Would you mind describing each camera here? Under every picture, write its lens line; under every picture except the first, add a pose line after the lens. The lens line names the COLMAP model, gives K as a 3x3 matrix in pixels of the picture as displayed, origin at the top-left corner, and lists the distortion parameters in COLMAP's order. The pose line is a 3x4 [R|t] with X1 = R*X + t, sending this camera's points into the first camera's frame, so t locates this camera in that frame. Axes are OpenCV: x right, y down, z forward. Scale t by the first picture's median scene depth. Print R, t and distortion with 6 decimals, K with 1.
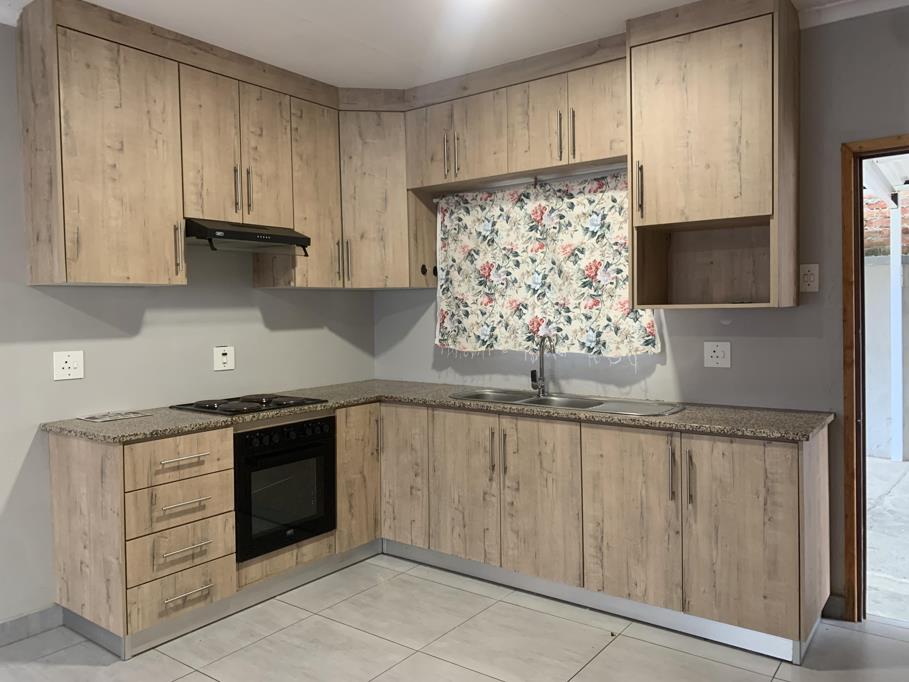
lens RADIAL K [[689.0, 0, 466.6], [0, 689.0, 333.6], [0, 0, 1]] dist [-0.000304, -0.006176]
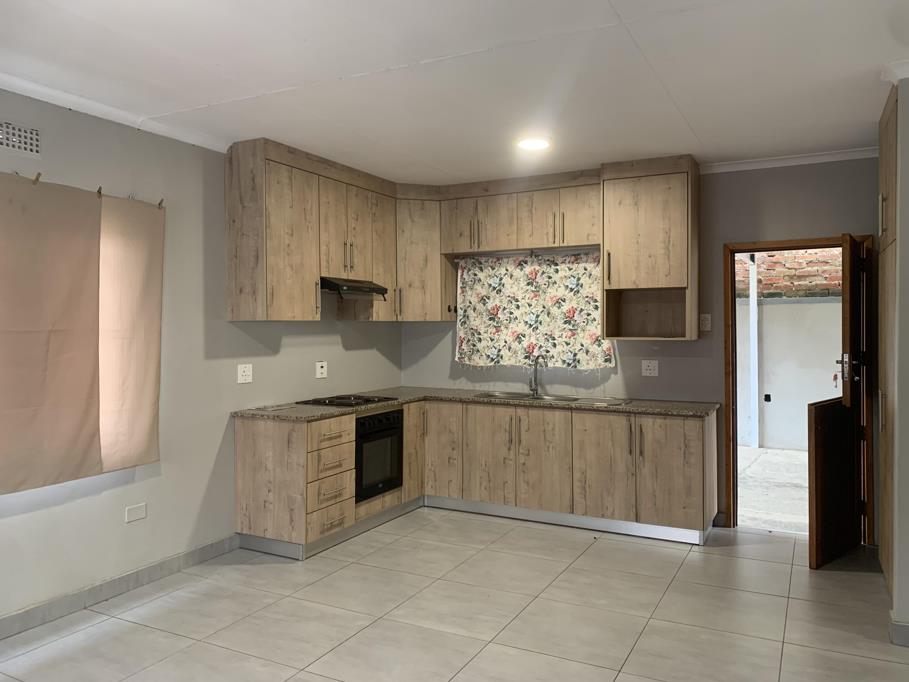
lens RADIAL K [[692.5, 0, 454.9], [0, 692.5, 331.9], [0, 0, 1]] dist [0.006395, -0.003400]
pose [[0.988632, 0.011280, 0.149933, -0.308191], [-0.007353, 0.999616, -0.026718, -0.006839], [-0.150177, 0.025311, 0.988335, -0.495269]]
